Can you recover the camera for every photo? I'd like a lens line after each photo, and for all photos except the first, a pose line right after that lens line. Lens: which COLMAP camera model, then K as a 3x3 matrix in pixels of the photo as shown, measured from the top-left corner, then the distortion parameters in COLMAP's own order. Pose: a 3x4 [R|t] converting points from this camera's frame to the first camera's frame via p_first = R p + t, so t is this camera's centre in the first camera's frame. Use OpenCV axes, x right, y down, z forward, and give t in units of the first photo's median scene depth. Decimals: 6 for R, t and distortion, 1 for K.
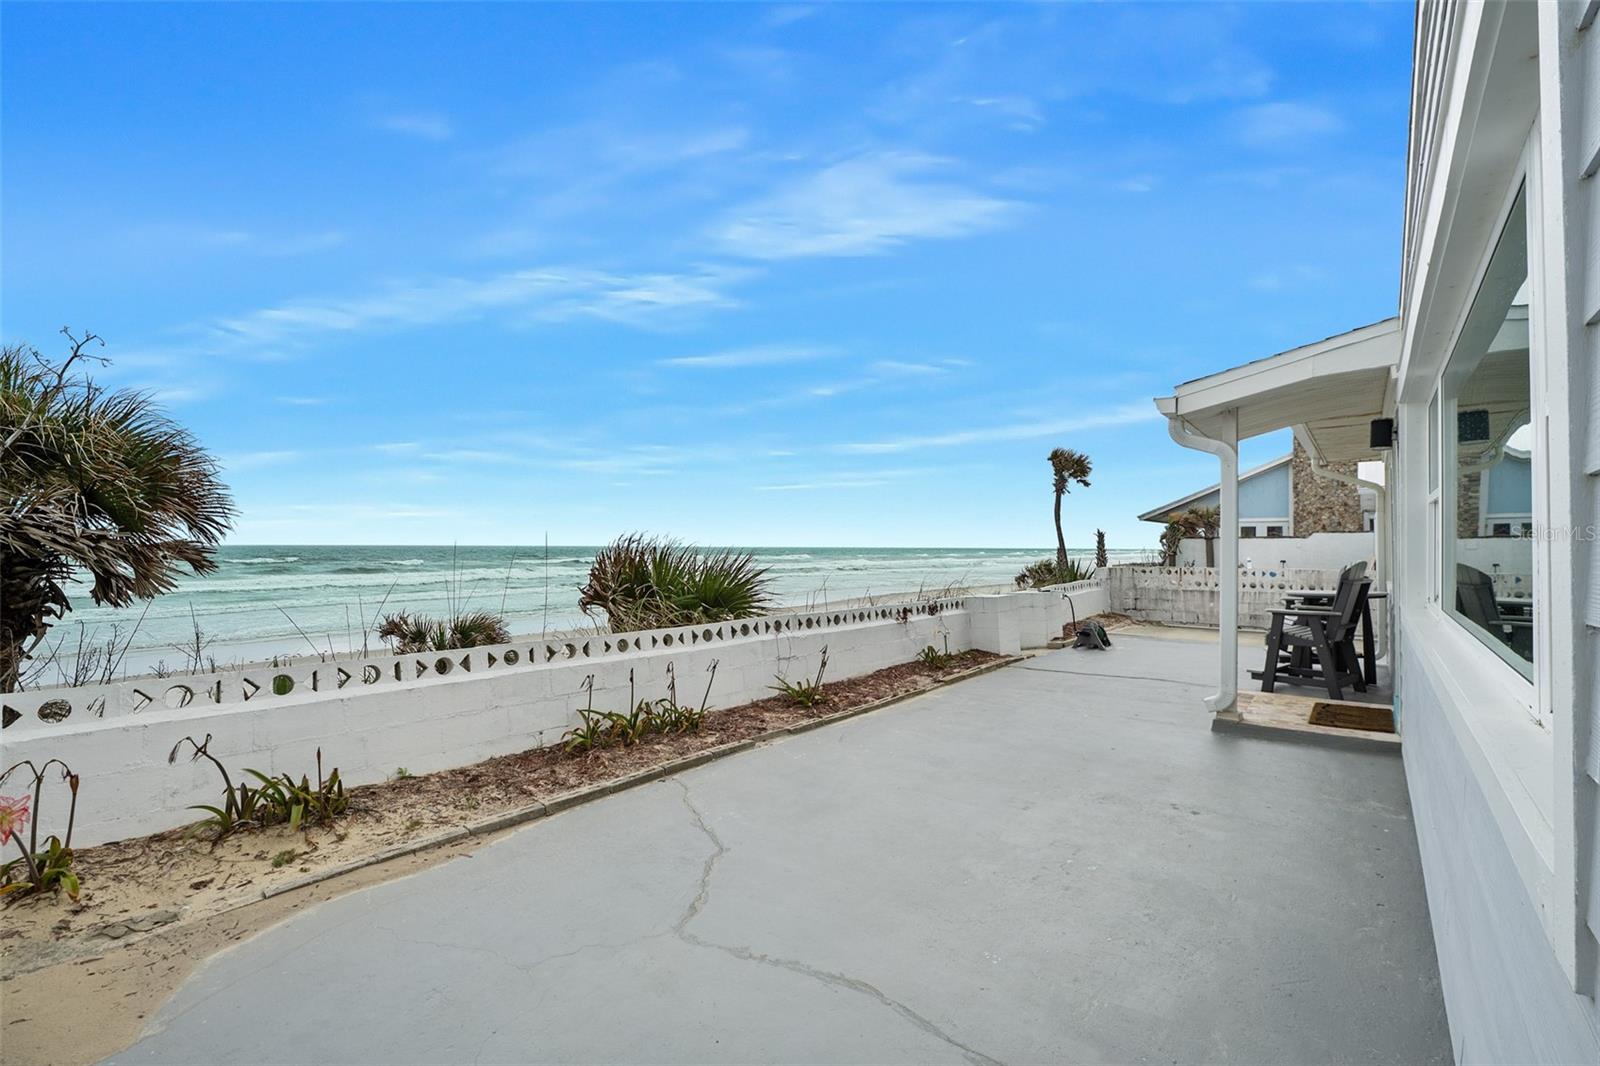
lens RADIAL K [[661.6, 0, 809.6], [0, 661.6, 533.6], [0, 0, 1]] dist [-0.010335, 0.000033]
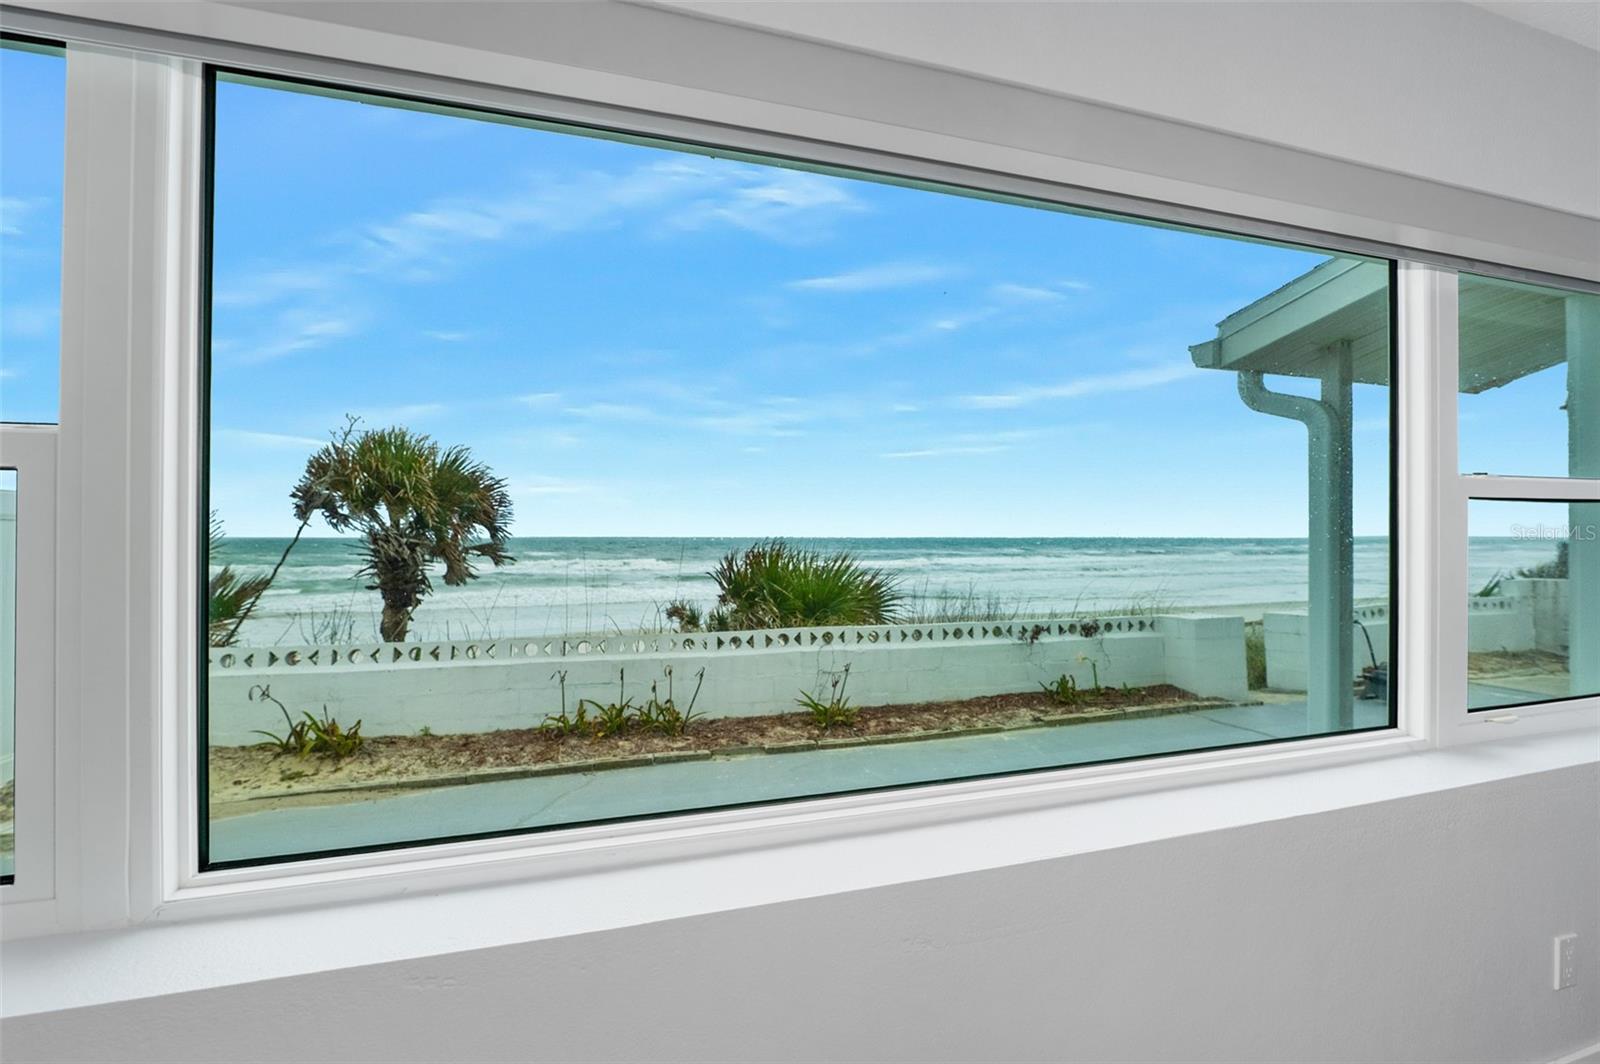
lens RADIAL K [[661.6, 0, 809.6], [0, 661.6, 532.6], [0, 0, 1]] dist [-0.010335, 0.000033]
pose [[0.841004, -0.005401, -0.541003, 0.620113], [0.013336, 0.999853, 0.010749, -0.031506], [0.540865, -0.016255, 0.840952, 0.257069]]
